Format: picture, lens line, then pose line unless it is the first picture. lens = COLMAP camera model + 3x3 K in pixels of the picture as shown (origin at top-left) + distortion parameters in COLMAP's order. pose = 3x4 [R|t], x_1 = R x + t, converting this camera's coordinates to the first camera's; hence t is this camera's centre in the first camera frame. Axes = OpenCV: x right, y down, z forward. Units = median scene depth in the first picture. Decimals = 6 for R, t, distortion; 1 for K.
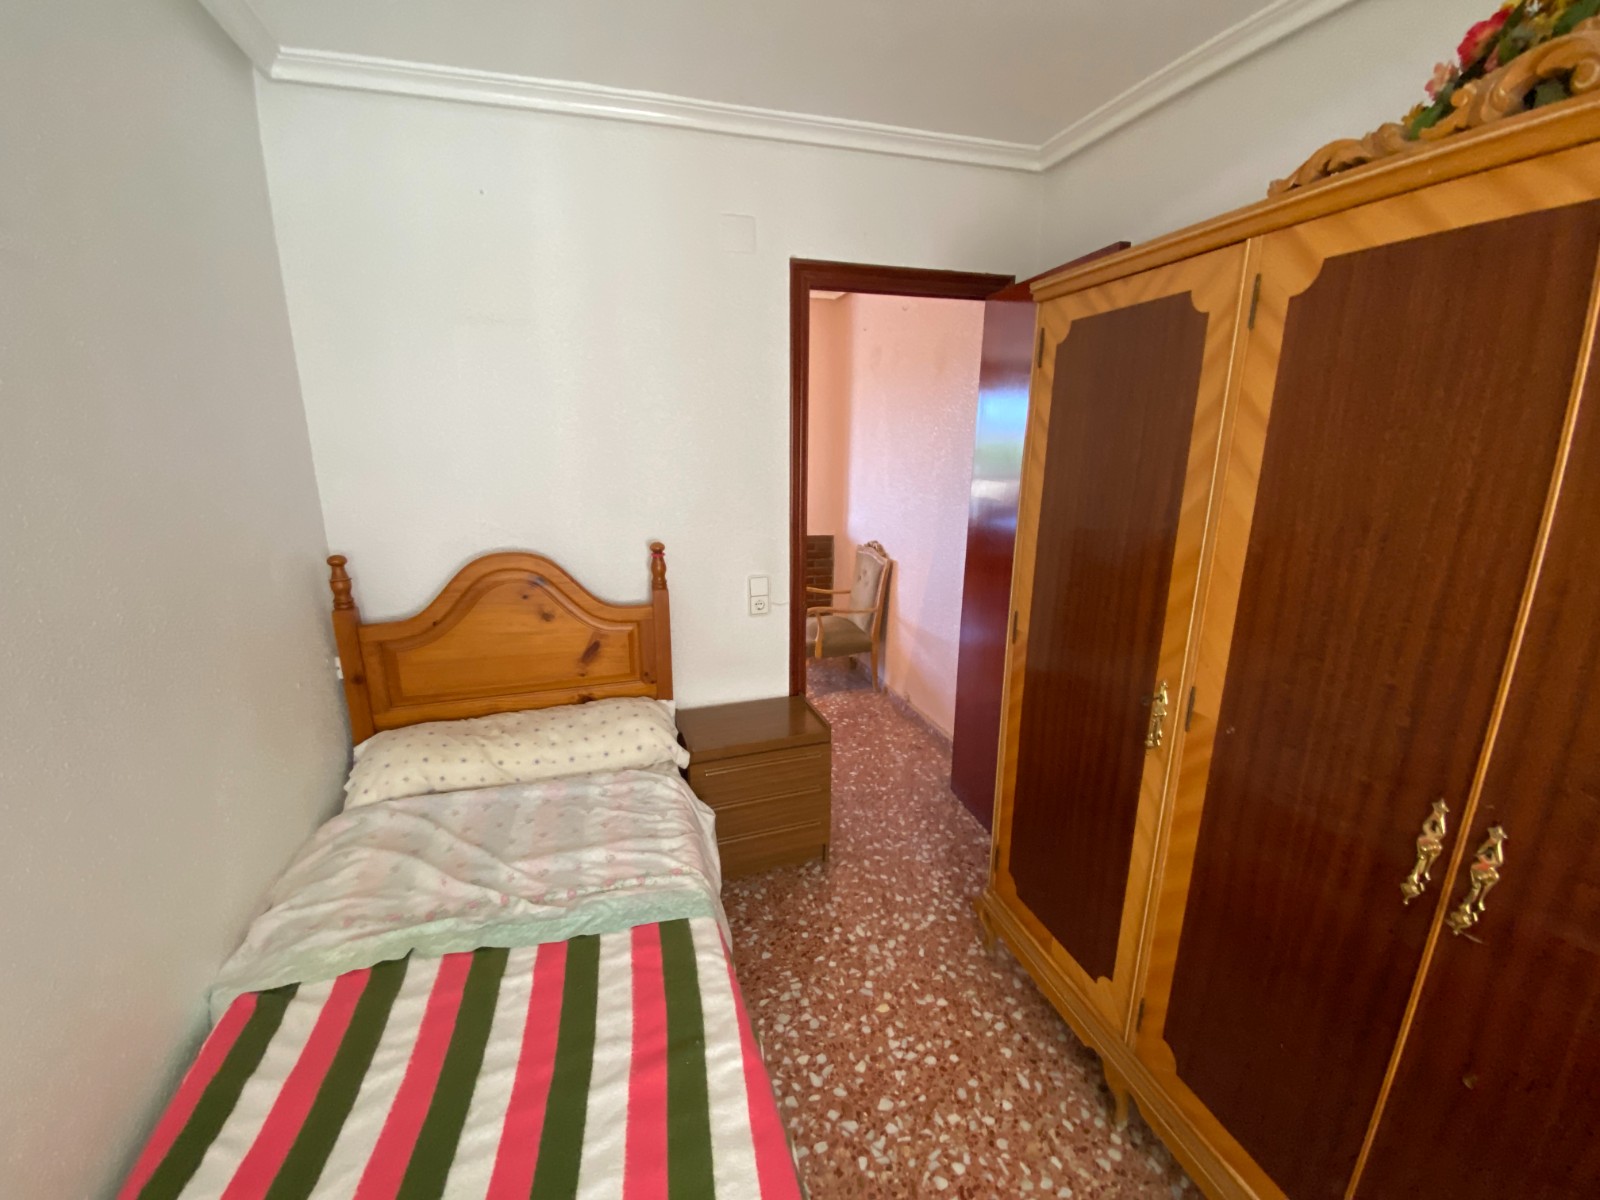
lens RADIAL K [[646.2, 0, 796.8], [0, 646.2, 600.6], [0, 0, 1]] dist [0.014717, -0.017097]
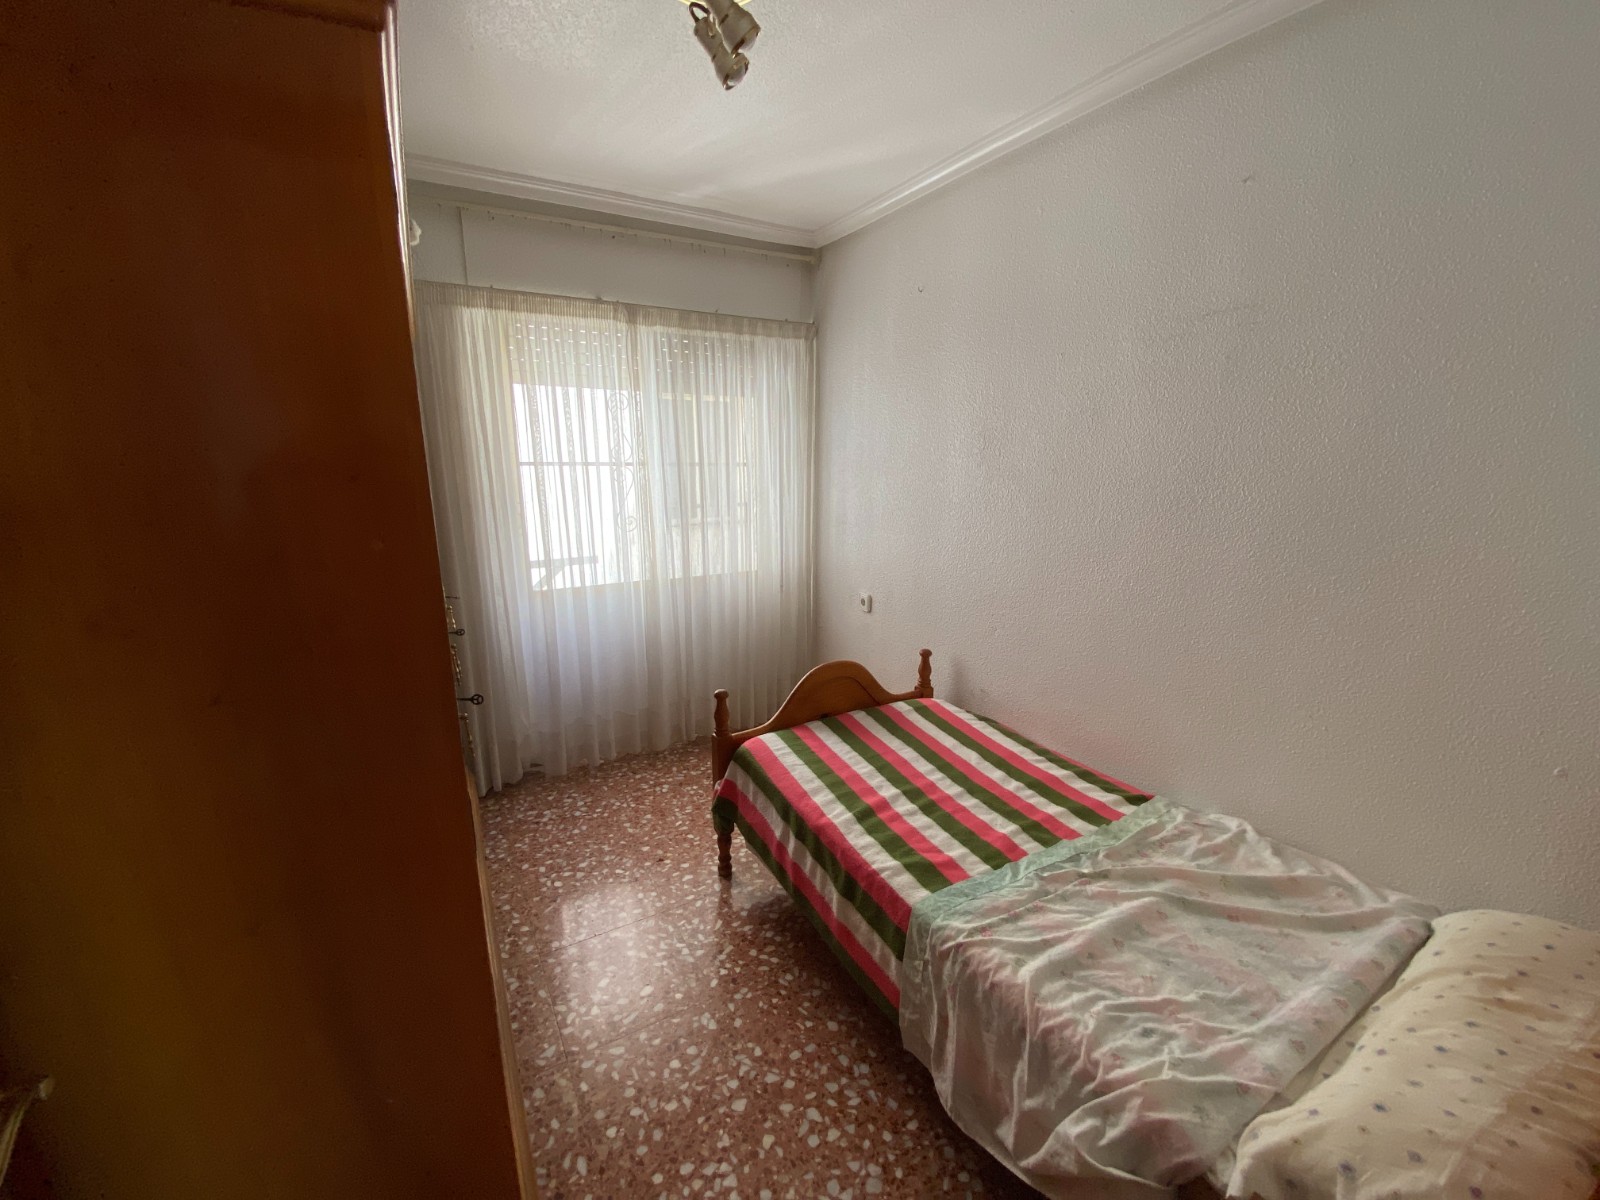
lens RADIAL K [[646.2, 0, 798.9], [0, 646.2, 599.1], [0, 0, 1]] dist [0.014717, -0.017097]
pose [[-0.972321, 0.048960, -0.228463, 0.234960], [-0.058574, 0.895499, 0.441192, -0.347848], [0.226189, 0.442362, -0.867845, 1.526802]]
